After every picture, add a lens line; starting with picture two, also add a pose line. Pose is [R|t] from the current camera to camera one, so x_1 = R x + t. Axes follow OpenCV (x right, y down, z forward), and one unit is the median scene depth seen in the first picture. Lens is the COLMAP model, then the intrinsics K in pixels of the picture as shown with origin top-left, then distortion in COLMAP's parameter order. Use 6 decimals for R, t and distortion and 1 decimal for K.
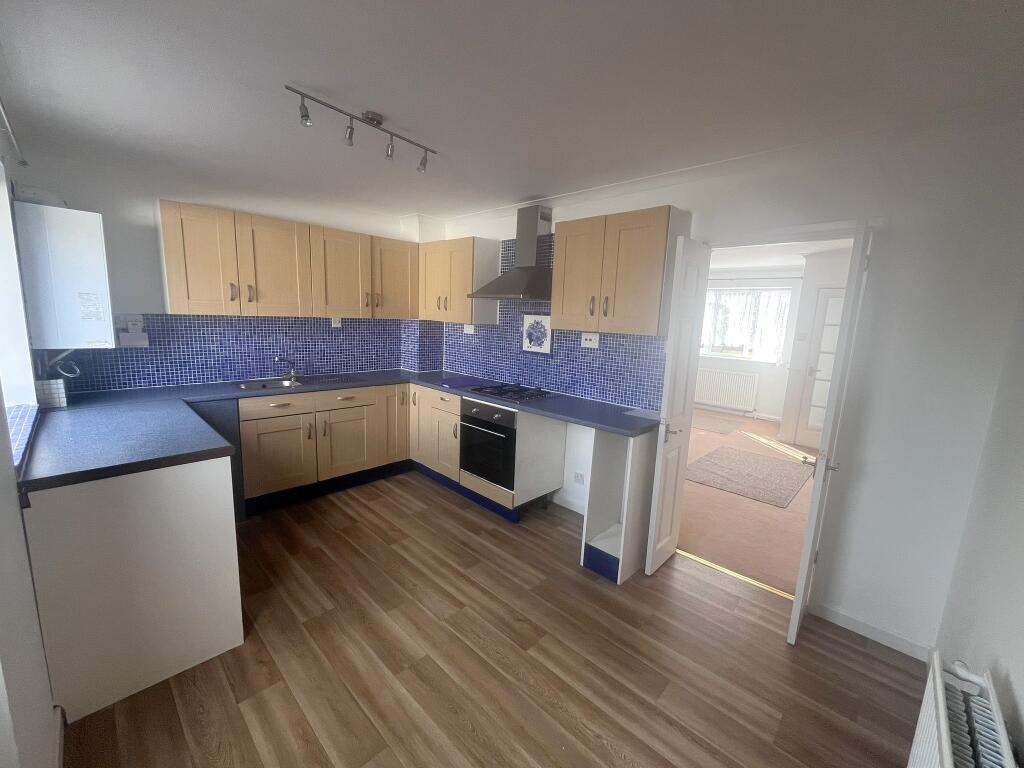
lens RADIAL K [[414.6, 0, 512.0], [0, 414.6, 384.0], [0, 0, 1]] dist [-0.000668, -0.000388]
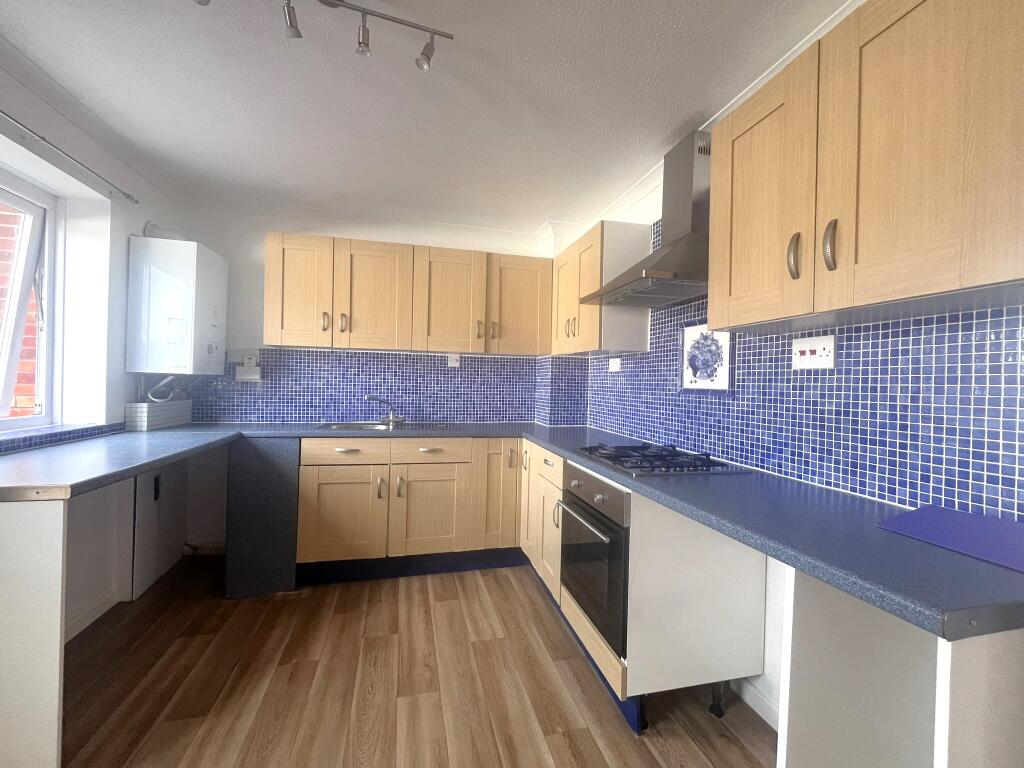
lens RADIAL K [[414.6, 0, 512.0], [0, 414.6, 384.0], [0, 0, 1]] dist [-0.000668, -0.000388]
pose [[0.850702, -0.018052, -0.525337, 0.139114], [-0.075565, 0.984830, -0.156207, 0.023046], [0.520188, 0.172583, 0.836433, 0.430569]]
